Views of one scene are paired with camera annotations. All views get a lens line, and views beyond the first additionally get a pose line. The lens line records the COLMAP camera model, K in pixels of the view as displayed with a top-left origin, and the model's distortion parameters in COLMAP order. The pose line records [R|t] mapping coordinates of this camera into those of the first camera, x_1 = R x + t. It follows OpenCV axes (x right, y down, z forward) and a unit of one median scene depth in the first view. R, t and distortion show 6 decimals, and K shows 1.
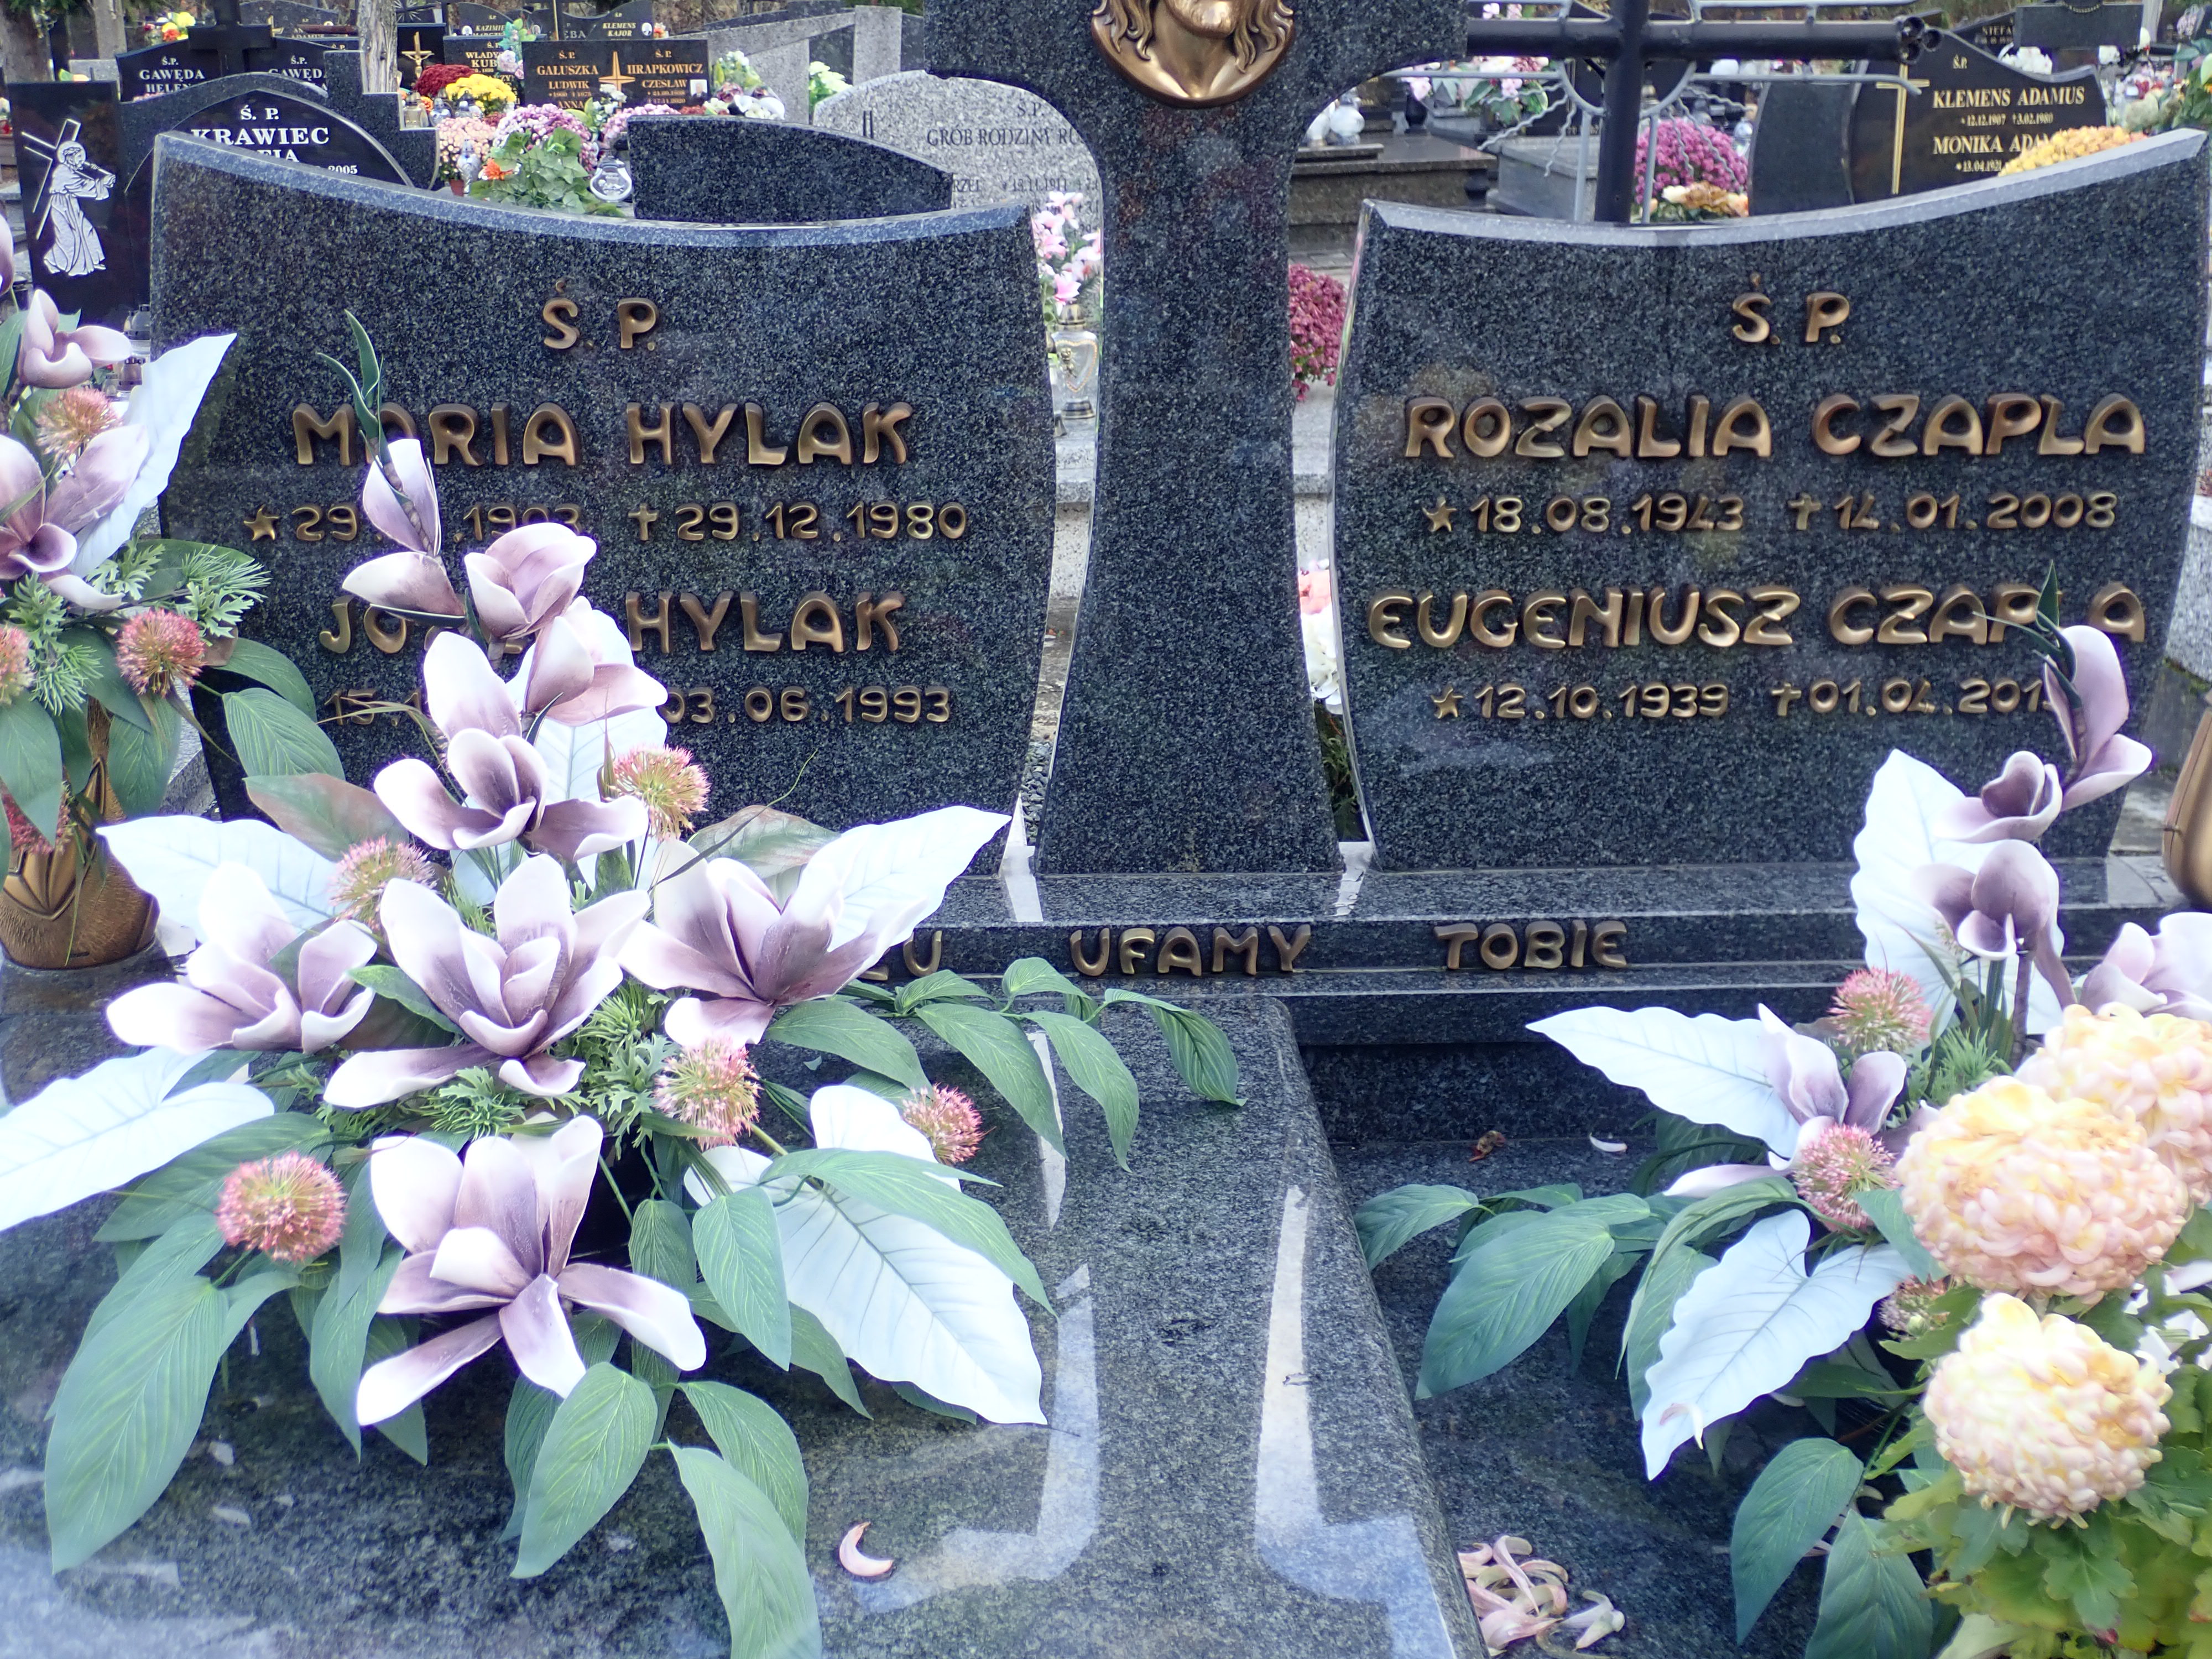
lens RADIAL K [[2642.4, 0, 1101.9], [0, 2642.4, 879.2], [0, 0, 1]] dist [0.012011, -0.035430]
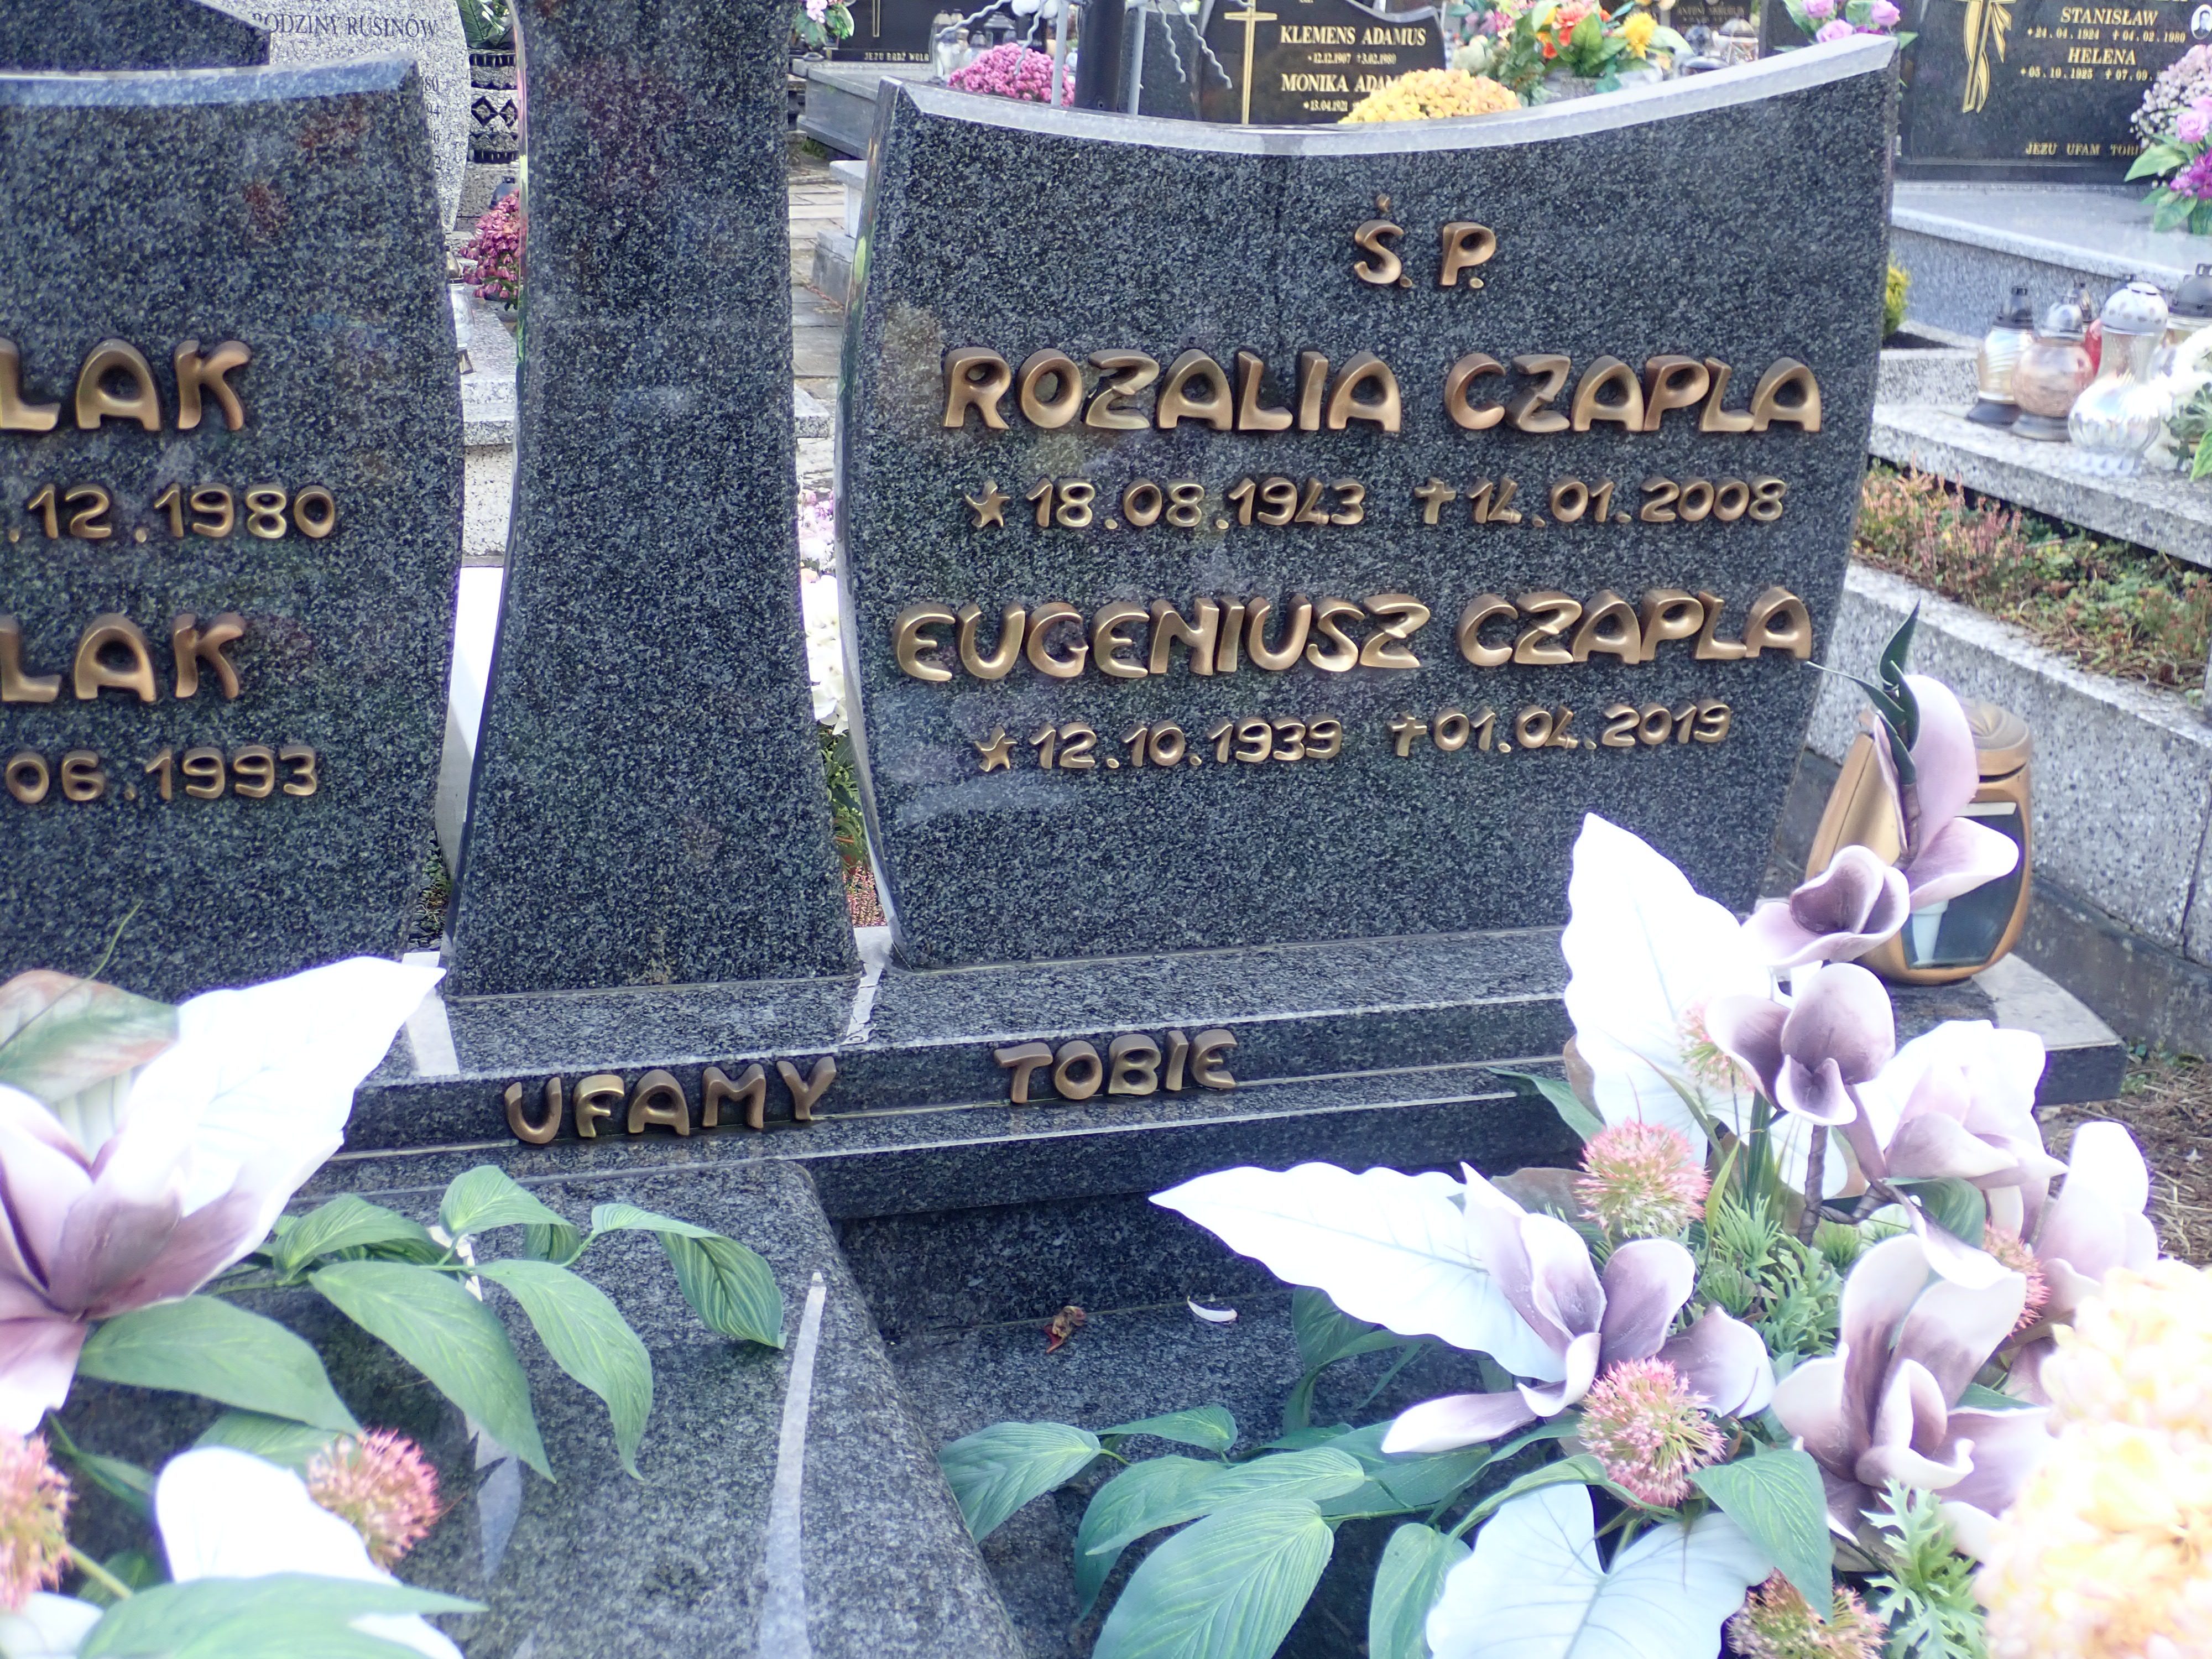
lens RADIAL K [[2642.4, 0, 1101.9], [0, 2642.4, 879.2], [0, 0, 1]] dist [0.012011, -0.035430]
pose [[0.965233, -0.033833, 0.259193, -0.039406], [0.027325, 0.999215, 0.028671, -0.051895], [-0.259960, -0.020592, 0.965400, 0.262777]]
